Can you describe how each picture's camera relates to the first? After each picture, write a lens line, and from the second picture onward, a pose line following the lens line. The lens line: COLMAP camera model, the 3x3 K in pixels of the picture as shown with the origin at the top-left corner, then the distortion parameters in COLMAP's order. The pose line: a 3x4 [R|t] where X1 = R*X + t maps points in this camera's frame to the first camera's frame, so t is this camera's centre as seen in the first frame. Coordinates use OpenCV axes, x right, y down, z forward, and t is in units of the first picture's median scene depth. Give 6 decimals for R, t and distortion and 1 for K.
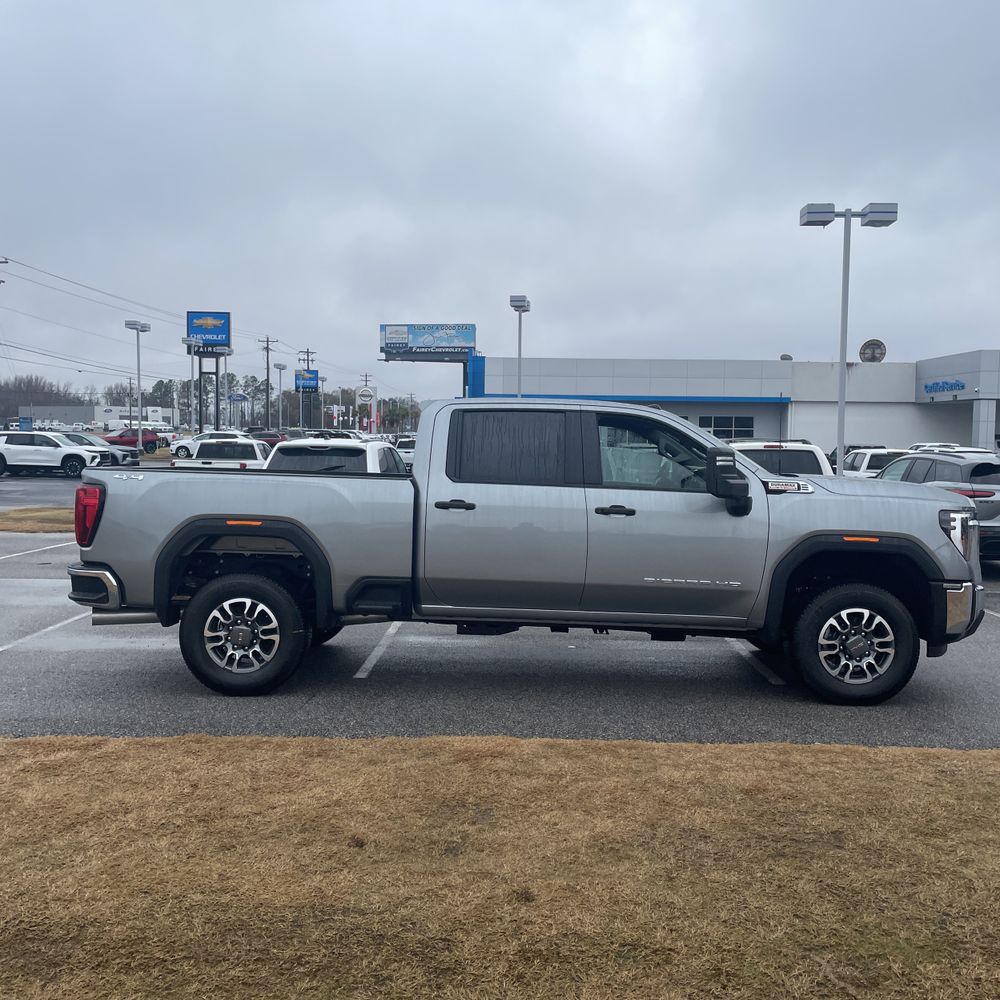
lens RADIAL K [[1015.8, 0, 529.0], [0, 1015.8, 479.4], [0, 0, 1]] dist [0.046389, 0.000000]
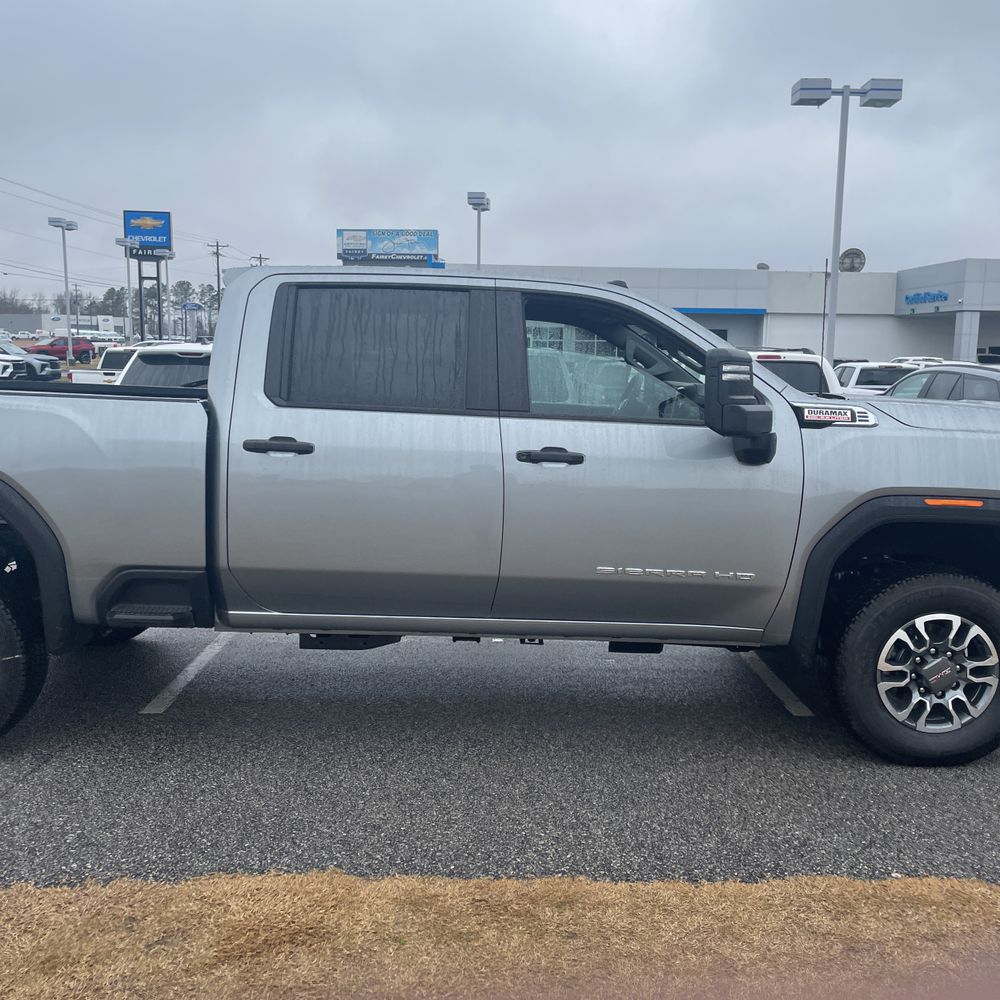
lens RADIAL K [[1015.8, 0, 522.9], [0, 1015.8, 487.3], [0, 0, 1]] dist [0.046389, 0.000000]
pose [[0.999685, 0.001699, 0.025050, 0.053167], [-0.003988, 0.995787, 0.091614, -0.005320], [-0.024789, -0.091685, 0.995479, 0.397485]]
